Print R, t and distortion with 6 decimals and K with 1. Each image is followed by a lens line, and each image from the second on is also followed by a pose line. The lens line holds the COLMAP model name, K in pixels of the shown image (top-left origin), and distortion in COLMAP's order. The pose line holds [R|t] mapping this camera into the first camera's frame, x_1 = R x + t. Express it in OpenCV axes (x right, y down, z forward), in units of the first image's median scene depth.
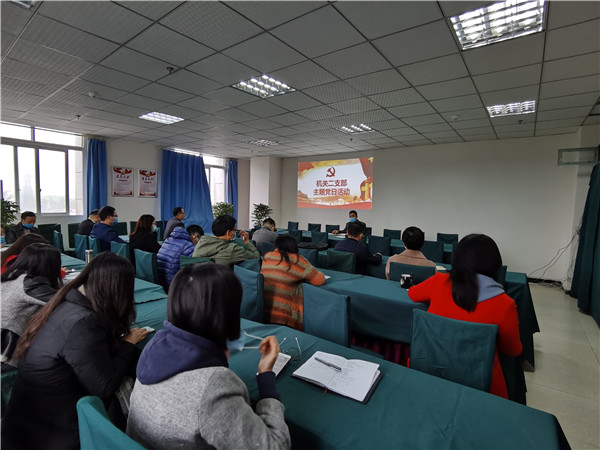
lens RADIAL K [[303.2, 0, 300.0], [0, 303.2, 225.0], [0, 0, 1]] dist [-0.003131, 0.000842]
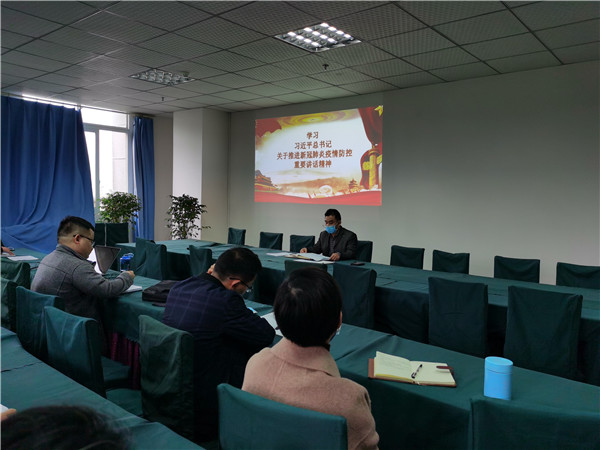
lens RADIAL K [[467.6, 0, 300.0], [0, 467.6, 225.0], [0, 0, 1]] dist [0.002143, 0.003678]
pose [[0.998707, 0.005080, -0.050587, 0.172244], [-0.005515, 0.999949, -0.008448, -0.013376], [0.050542, 0.008716, 0.998684, 0.236631]]
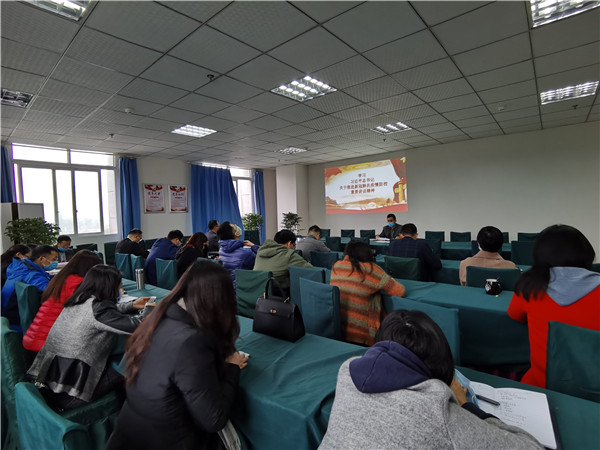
lens RADIAL K [[299.7, 0, 300.0], [0, 299.7, 225.0], [0, 0, 1]] dist [-0.001935, -0.001263]
pose [[0.997155, -0.056440, -0.049969, -0.071118], [0.055134, 0.998110, -0.027144, -0.001455], [0.051407, 0.024312, 0.998382, 0.041878]]
